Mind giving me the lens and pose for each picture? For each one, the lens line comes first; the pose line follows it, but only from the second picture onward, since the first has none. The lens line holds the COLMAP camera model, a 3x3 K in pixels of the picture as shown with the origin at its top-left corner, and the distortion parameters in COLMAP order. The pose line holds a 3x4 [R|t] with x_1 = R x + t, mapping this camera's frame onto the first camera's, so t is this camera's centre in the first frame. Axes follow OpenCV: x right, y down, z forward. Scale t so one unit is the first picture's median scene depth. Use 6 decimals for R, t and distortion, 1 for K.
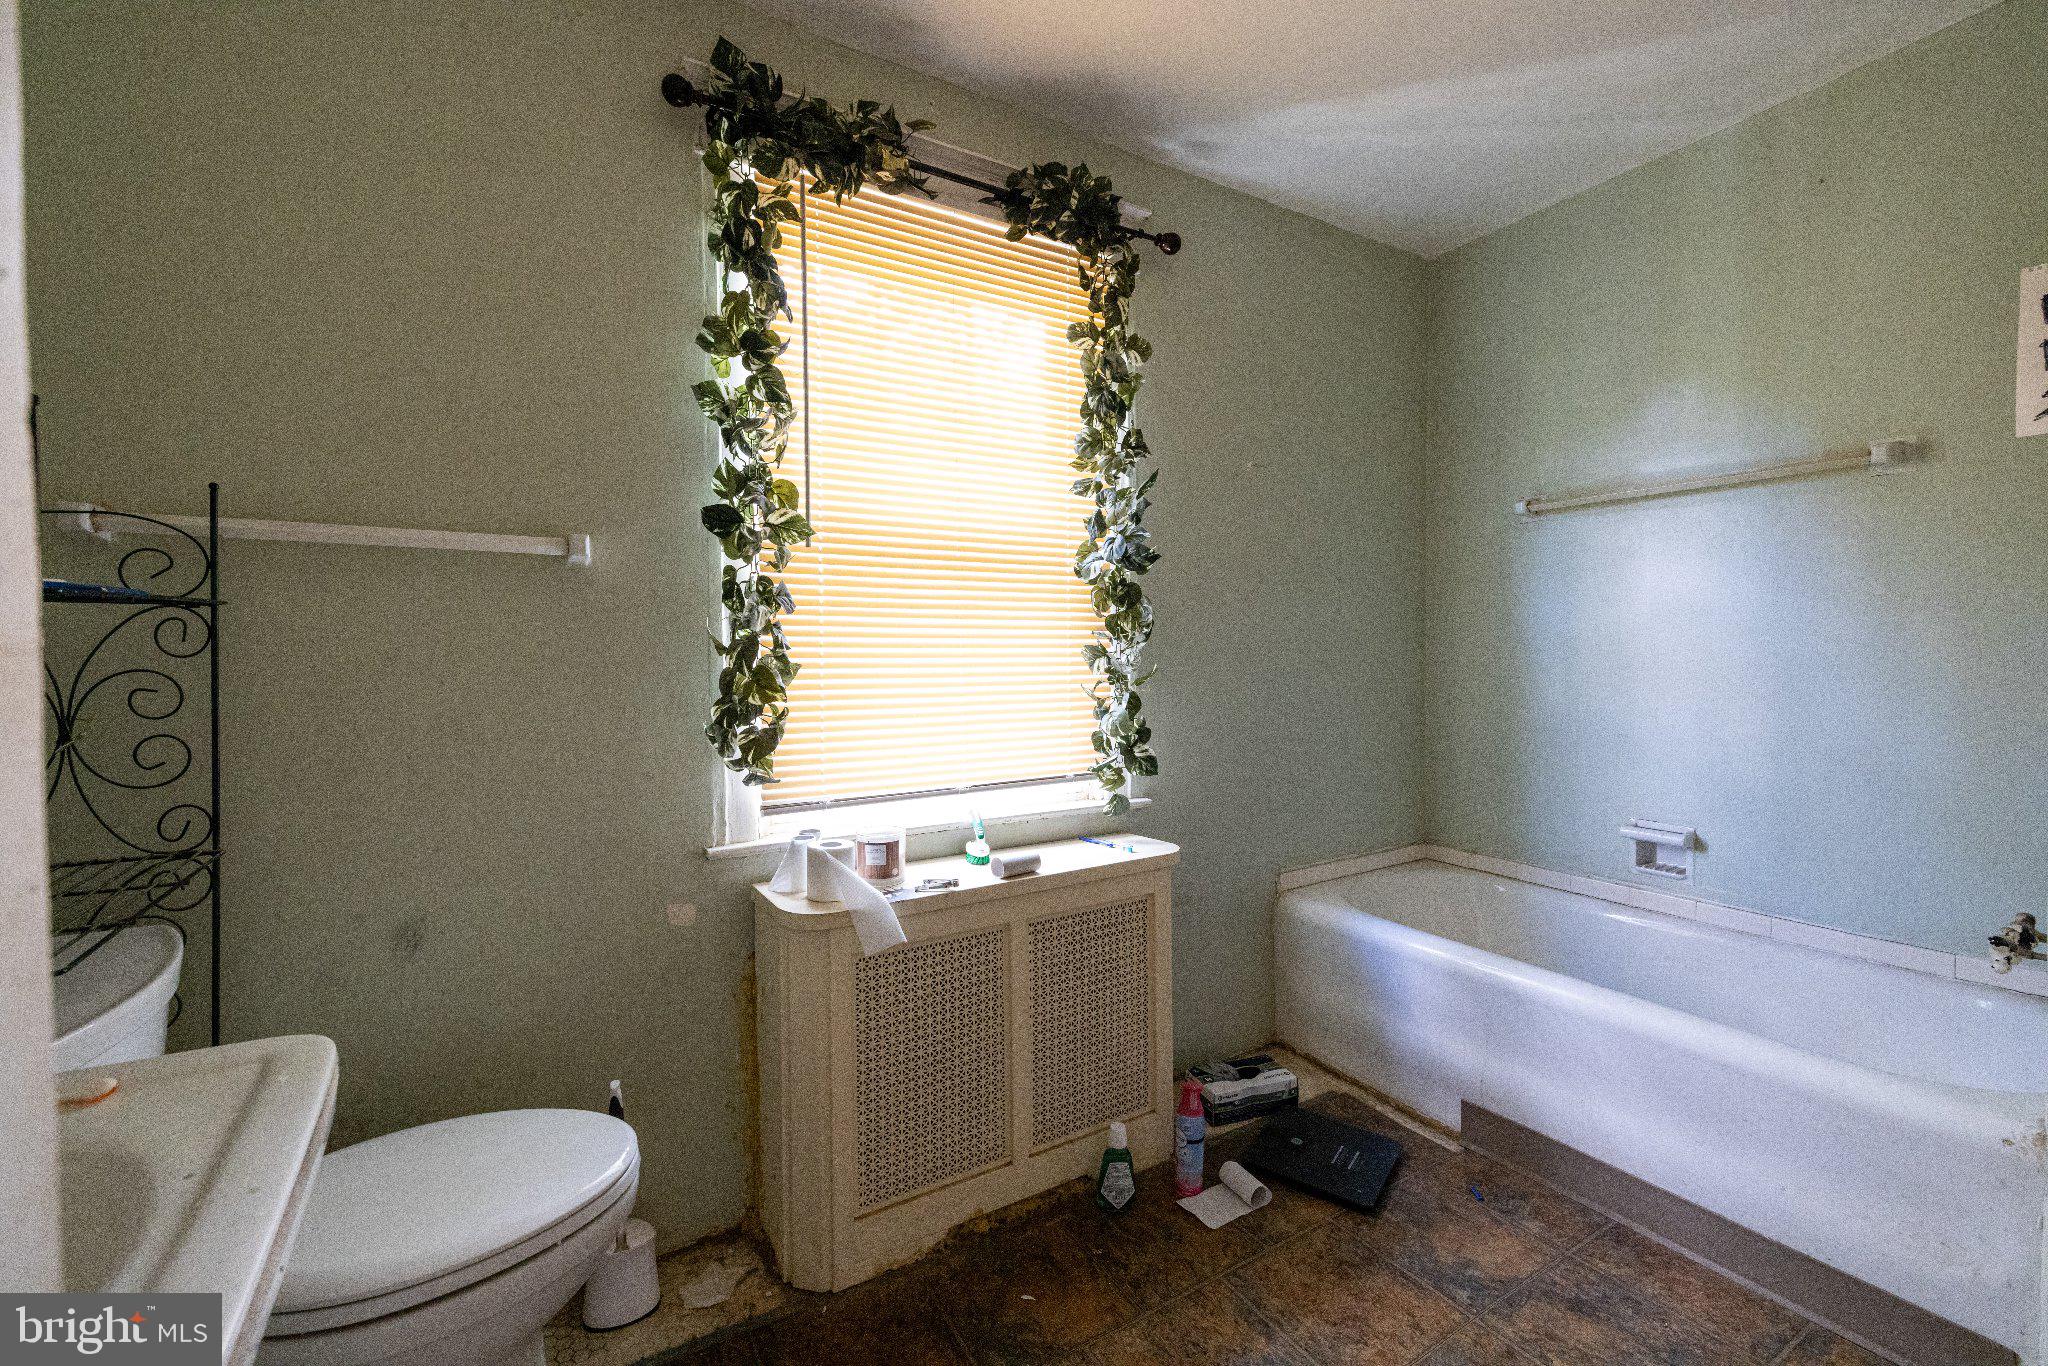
lens RADIAL K [[853.8, 0, 1016.2], [0, 853.8, 671.8], [0, 0, 1]] dist [-0.000281, -0.000497]
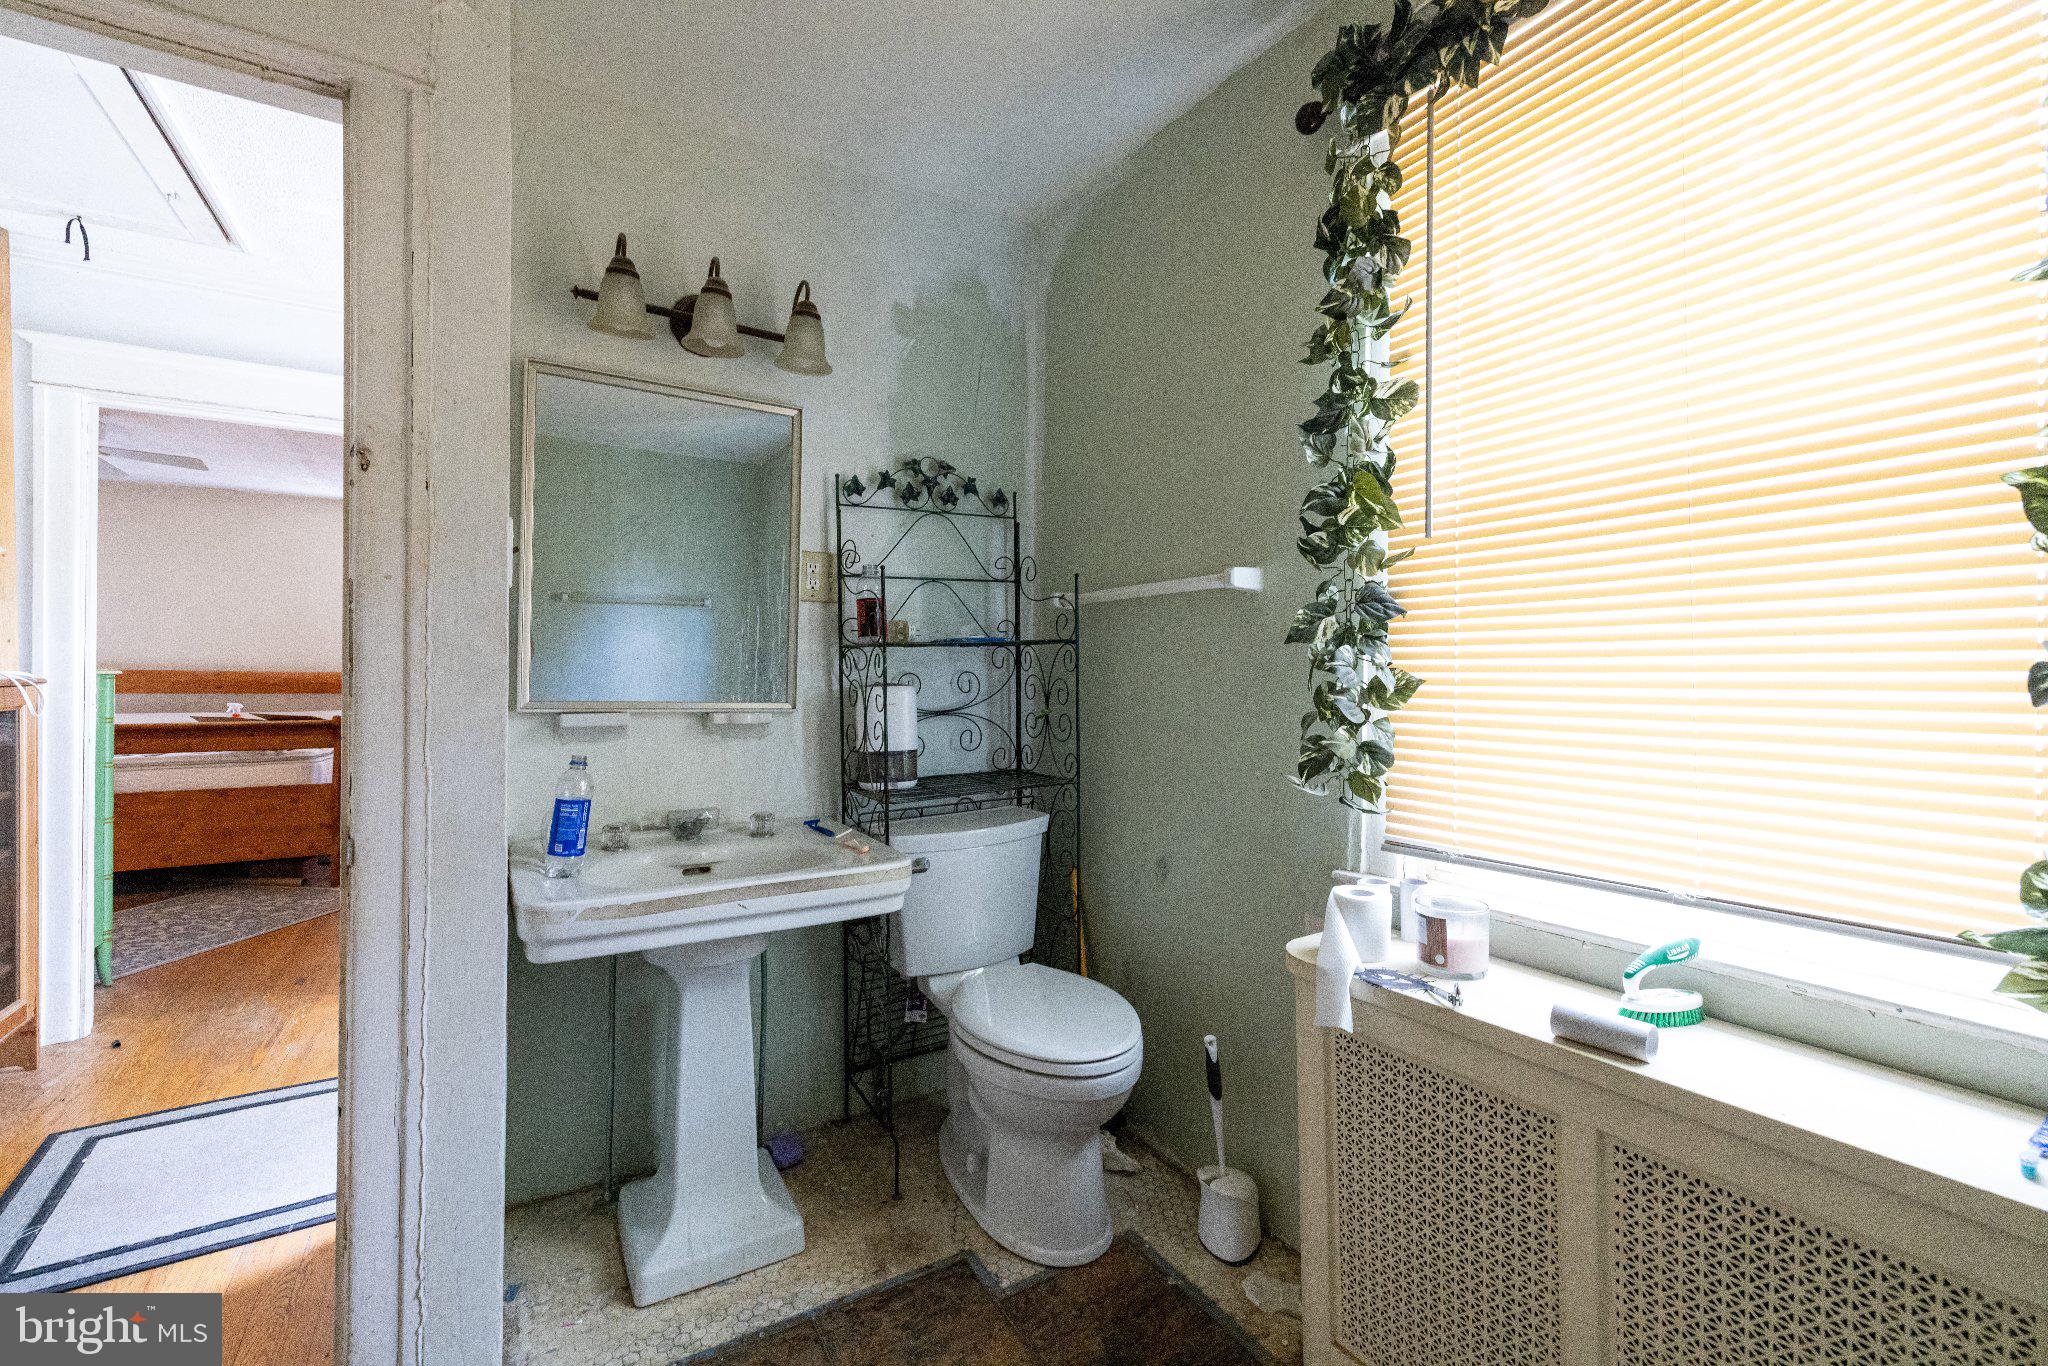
lens RADIAL K [[853.8, 0, 1016.2], [0, 853.8, 671.8], [0, 0, 1]] dist [-0.000281, -0.000497]
pose [[-0.000474, -0.004486, -0.999990, 0.584768], [-0.020691, 0.999776, -0.004476, -0.004708], [0.999786, 0.020688, -0.000567, 0.609981]]
